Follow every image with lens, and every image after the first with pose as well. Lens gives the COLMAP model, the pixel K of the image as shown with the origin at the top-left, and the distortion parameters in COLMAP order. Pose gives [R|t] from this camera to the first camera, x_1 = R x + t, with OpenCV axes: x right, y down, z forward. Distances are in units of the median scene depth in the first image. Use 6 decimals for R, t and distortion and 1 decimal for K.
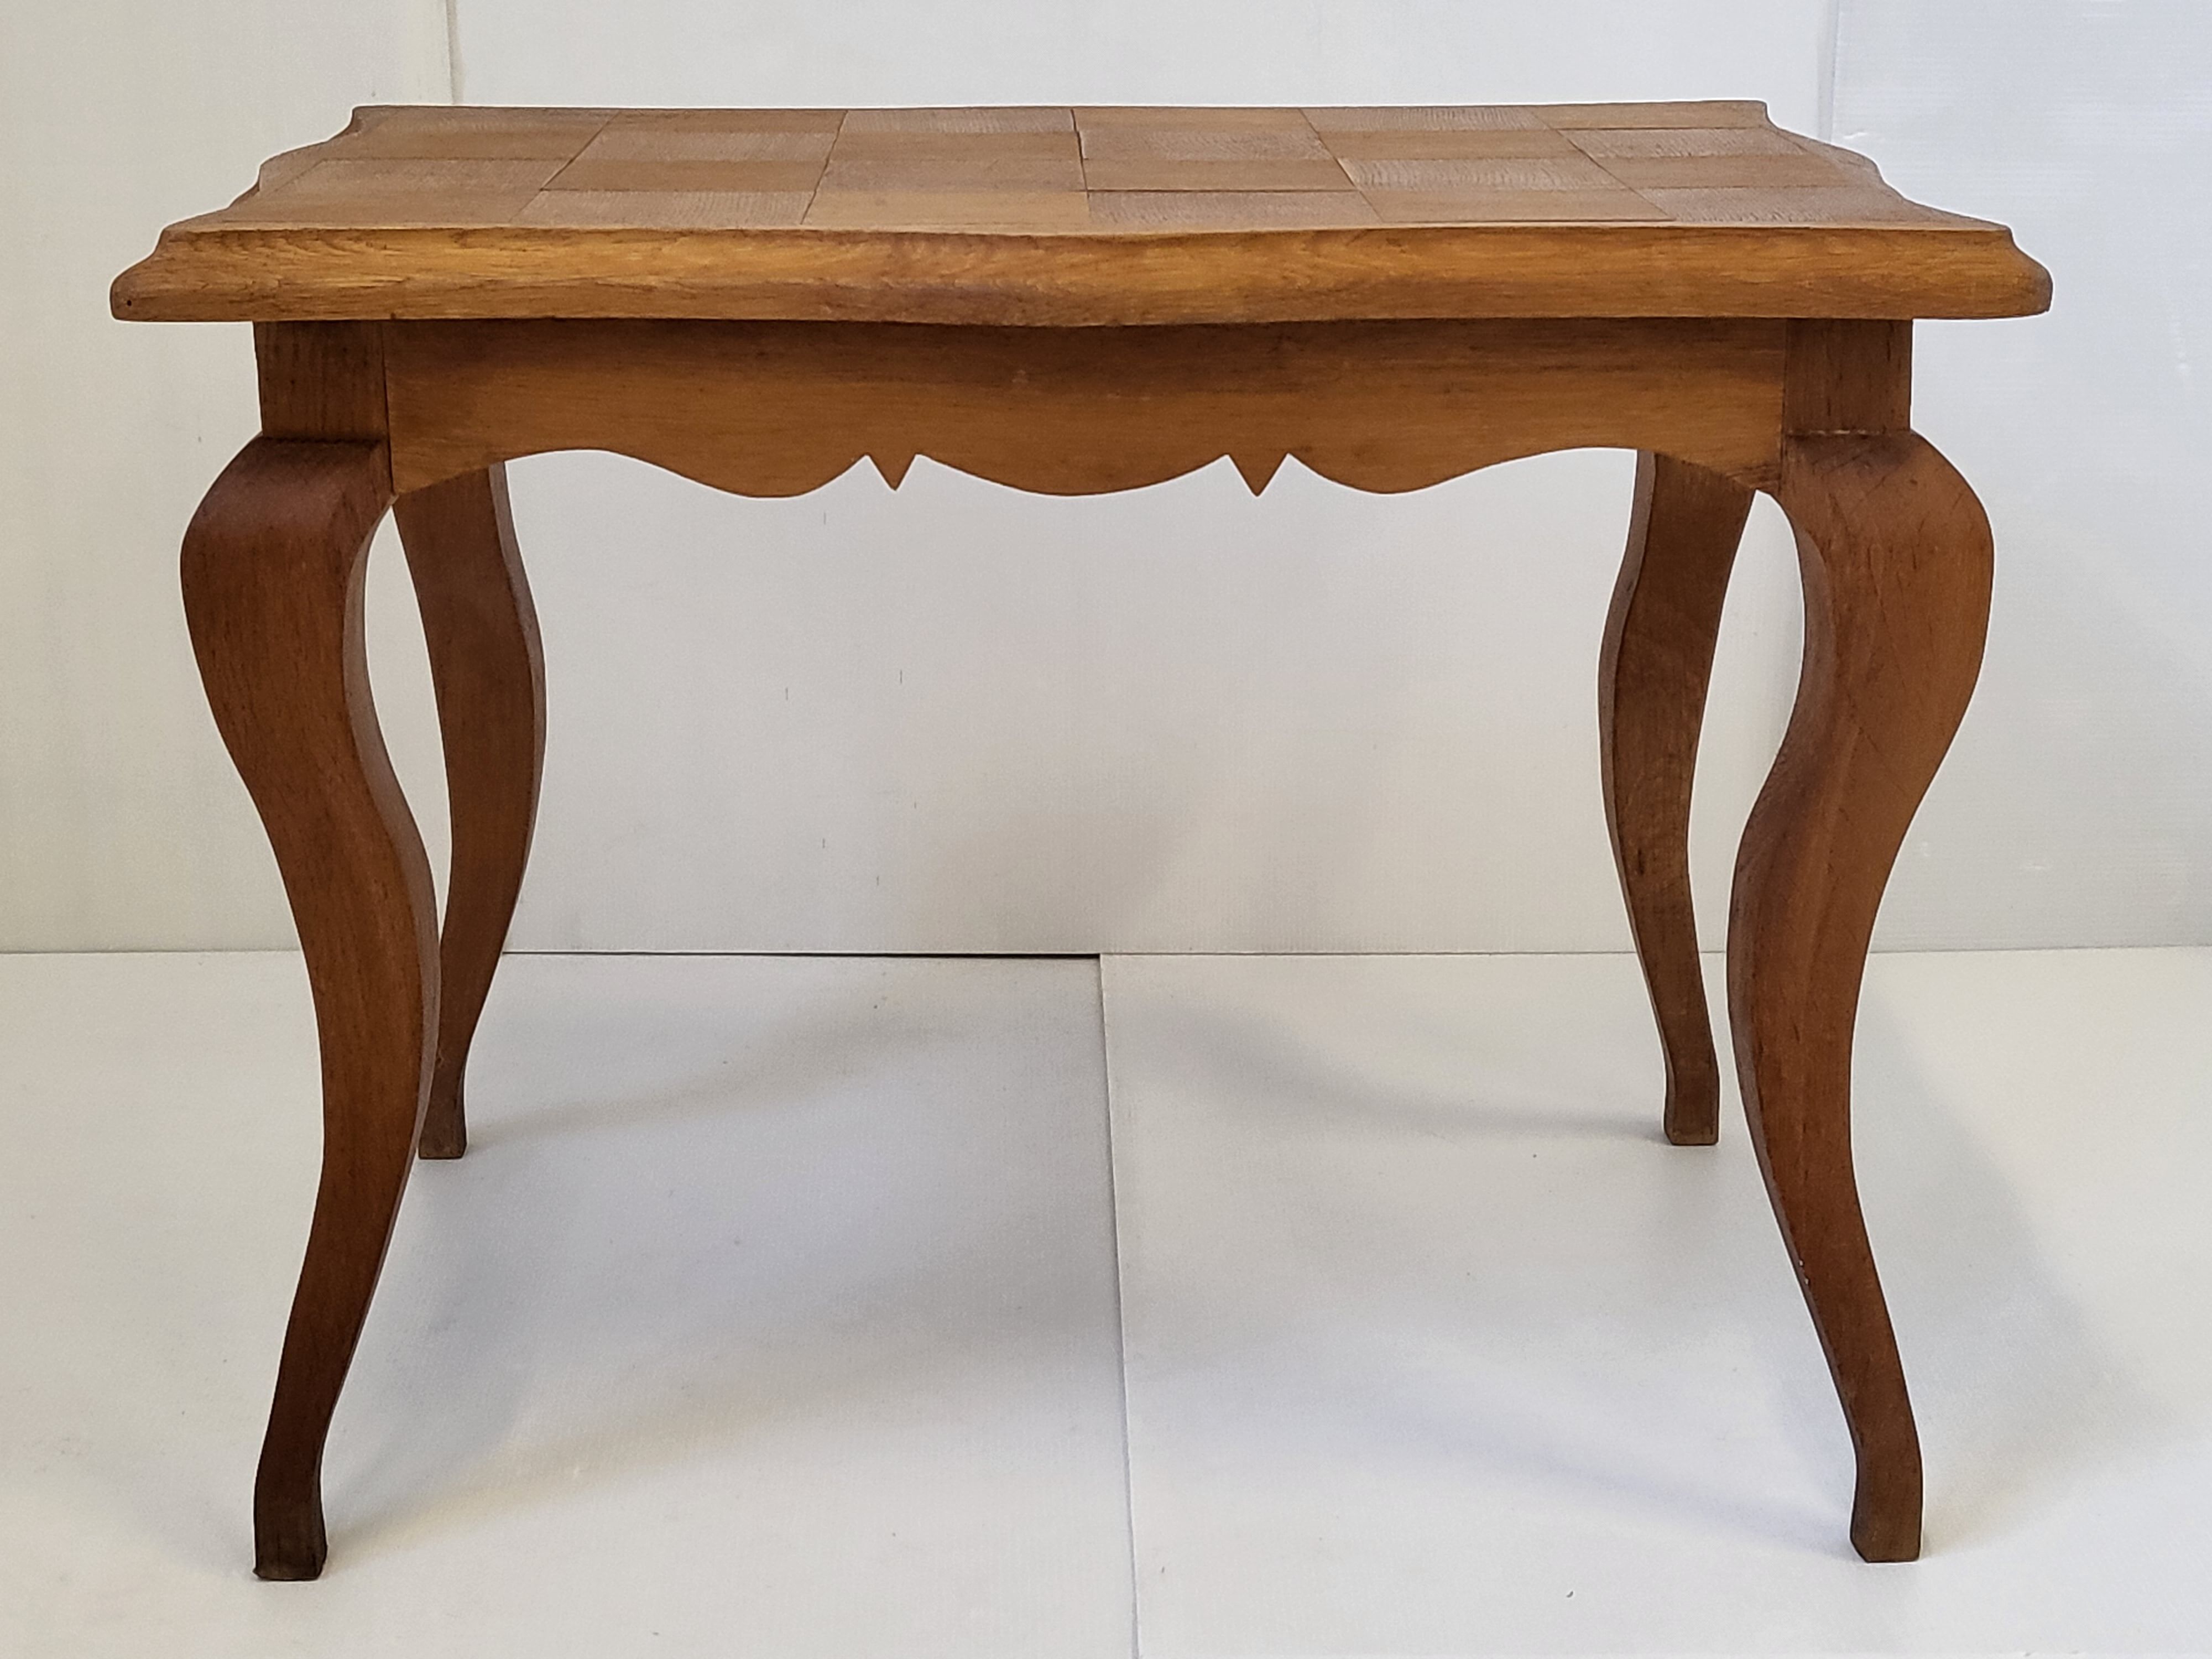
lens RADIAL K [[1712.6, 0, 1126.2], [0, 1712.6, 827.3], [0, 0, 1]] dist [0.049316, -0.067768]
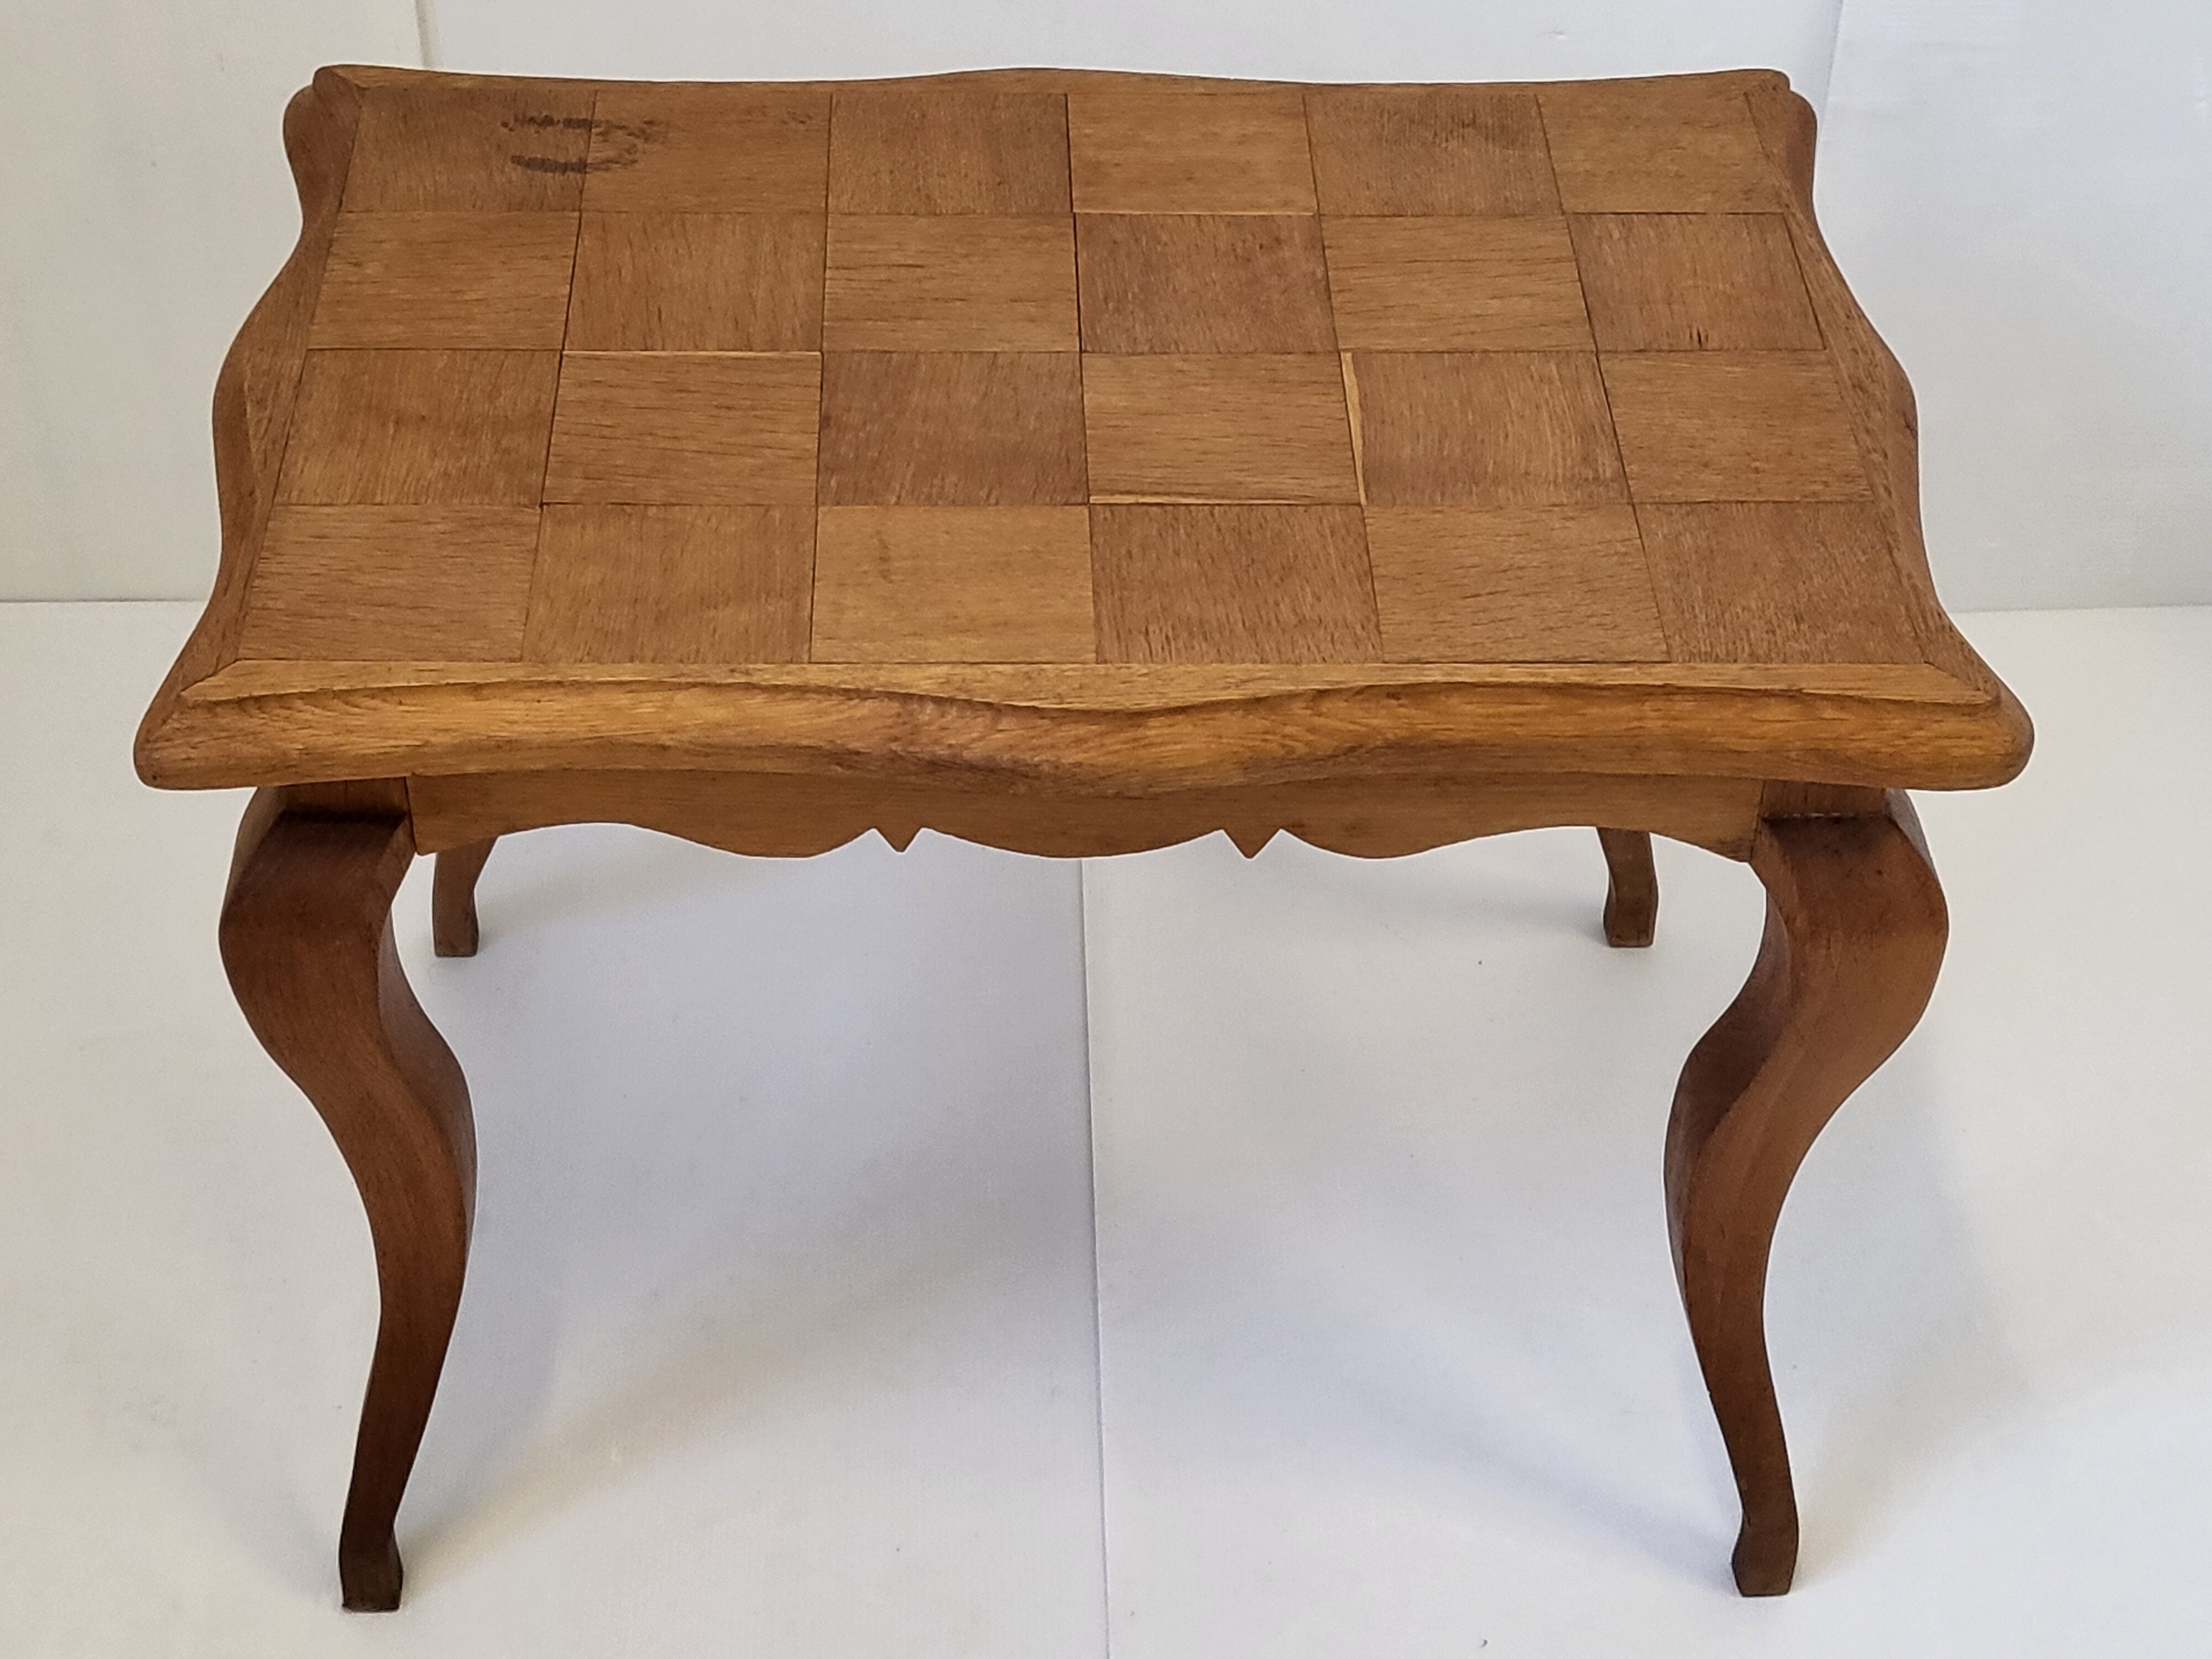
lens RADIAL K [[1661.4, 0, 1106.0], [0, 1661.4, 829.5], [0, 0, 1]] dist [0.039239, -0.050614]
pose [[0.999836, 0.016580, 0.007243, -0.020223], [-0.017718, 0.978320, 0.206341, -0.467525], [-0.003664, -0.206436, 0.978453, 0.021903]]
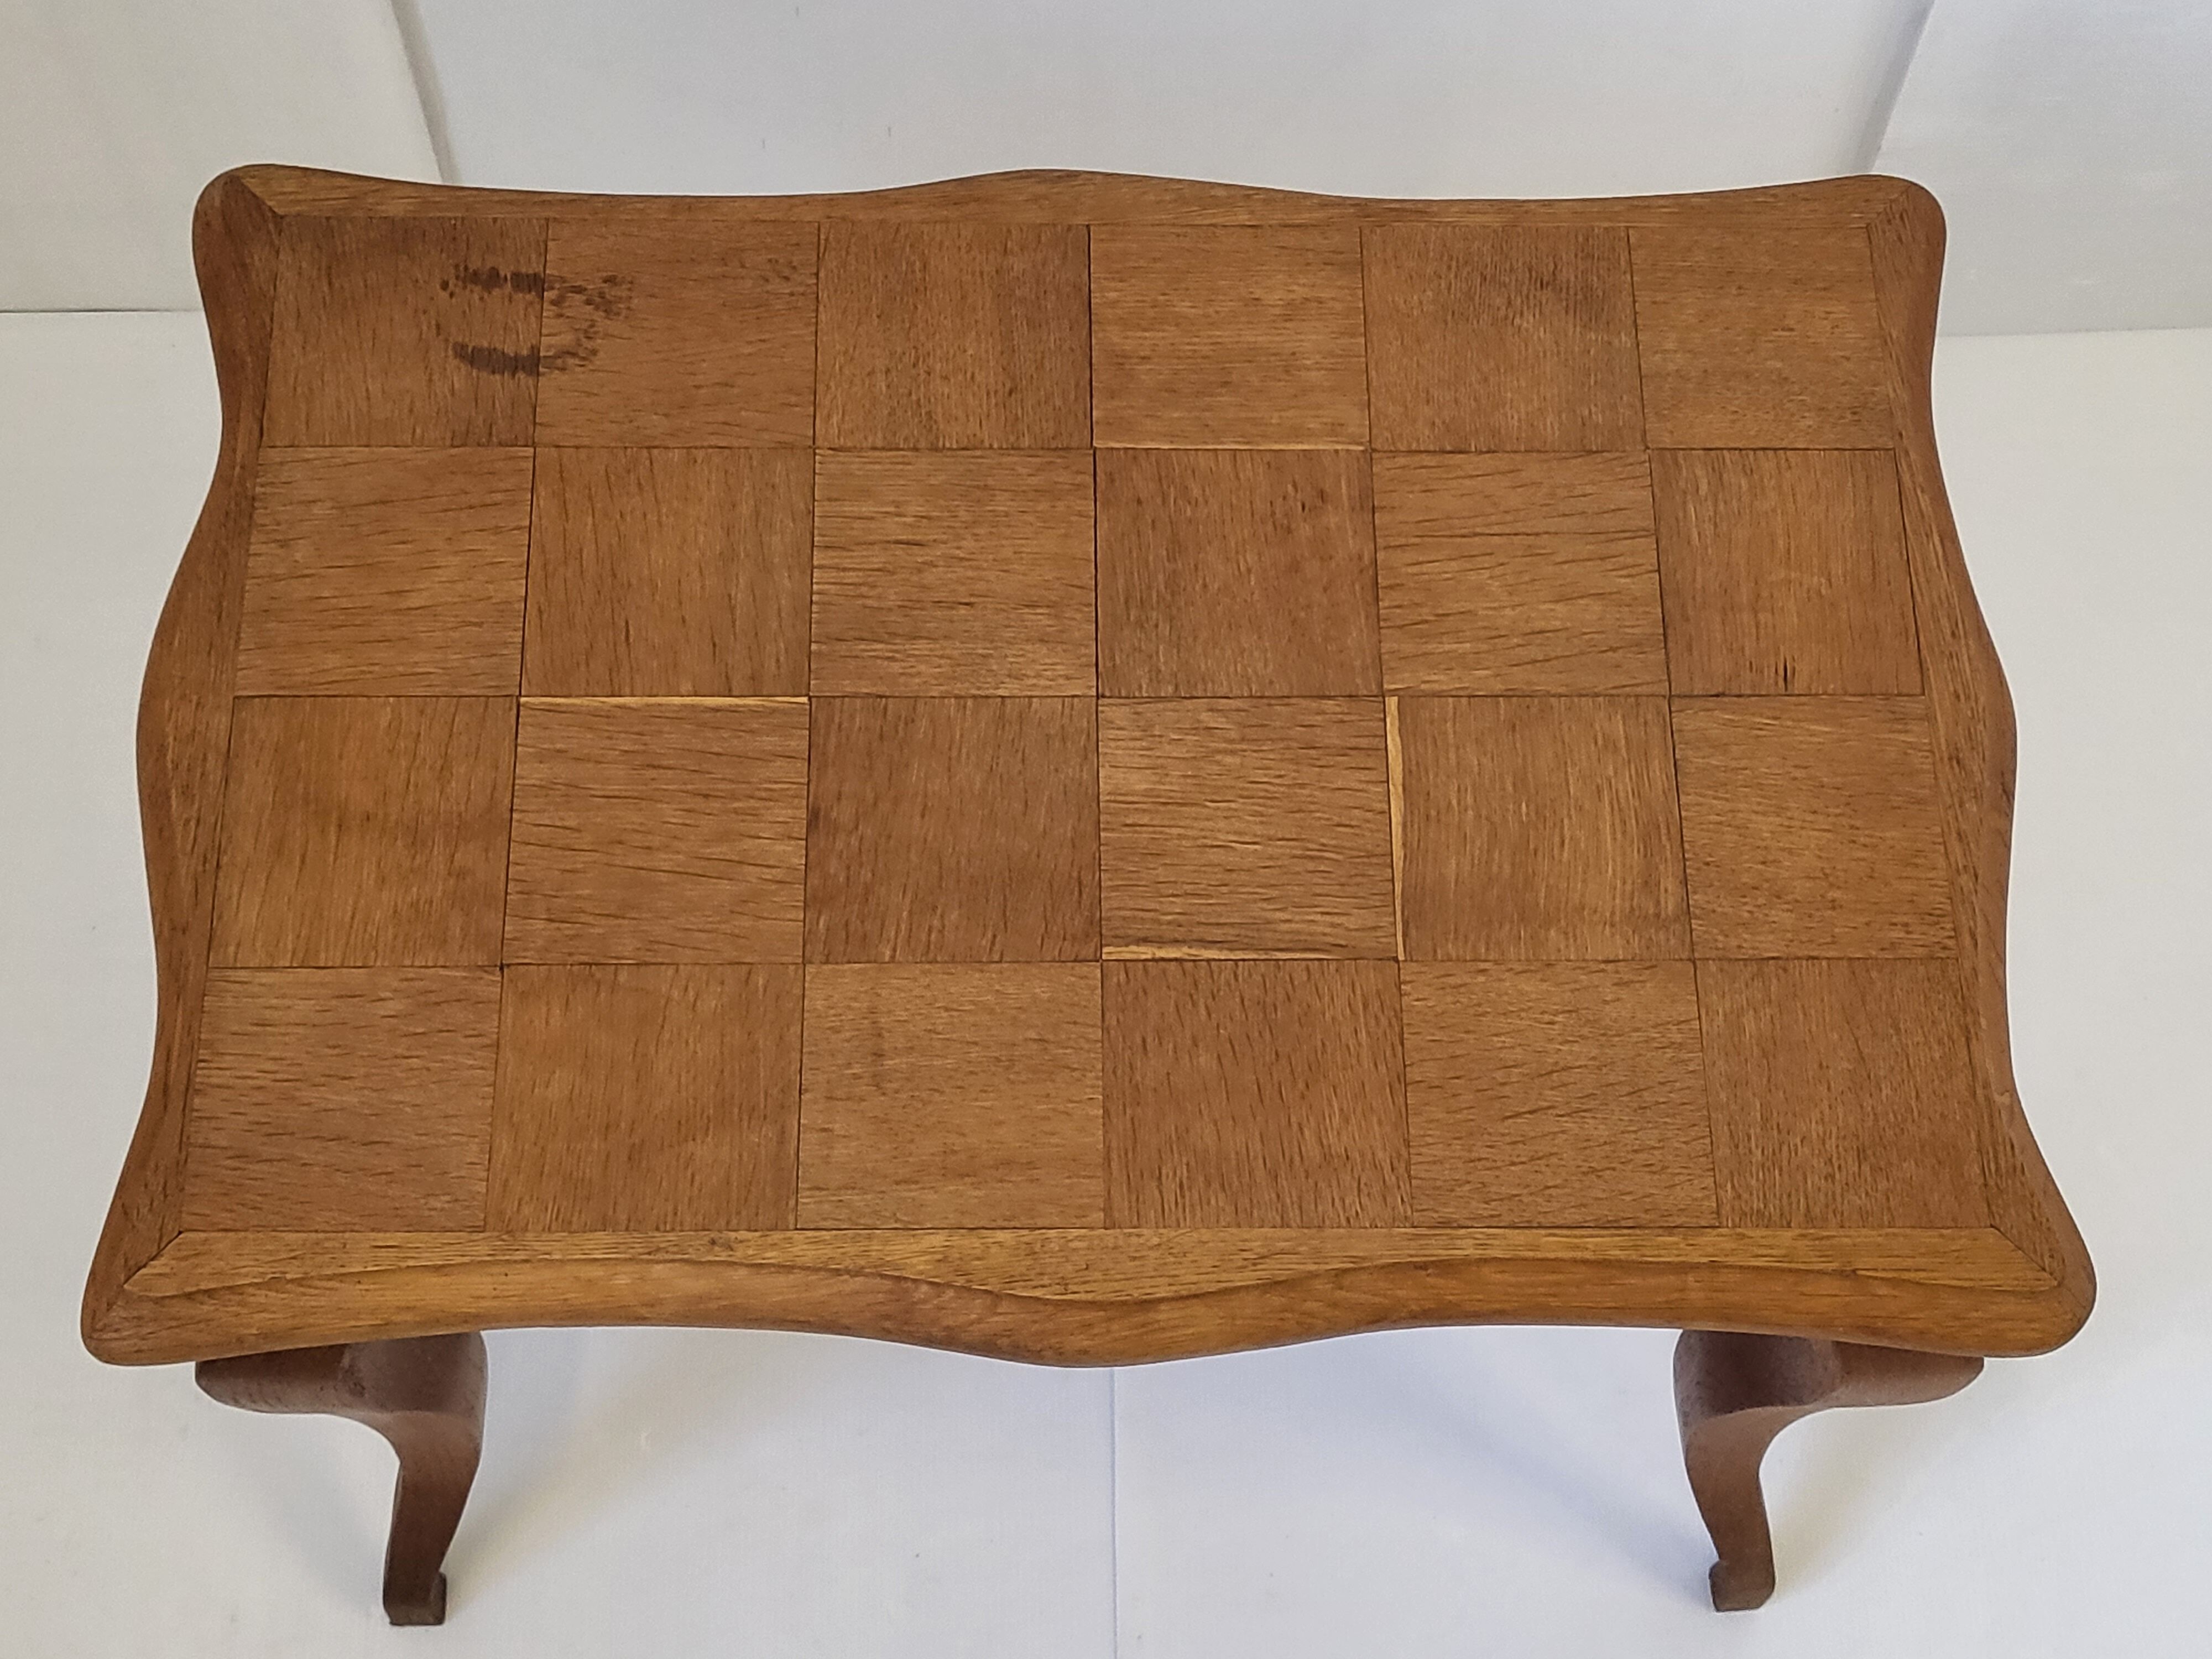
lens RADIAL K [[1671.2, 0, 1137.6], [0, 1671.2, 827.0], [0, 0, 1]] dist [0.050120, -0.085801]
pose [[0.999386, 0.031768, 0.014774, -0.022755], [-0.035030, 0.913811, 0.404626, -0.942248], [-0.000646, -0.404895, 0.914363, 0.251823]]
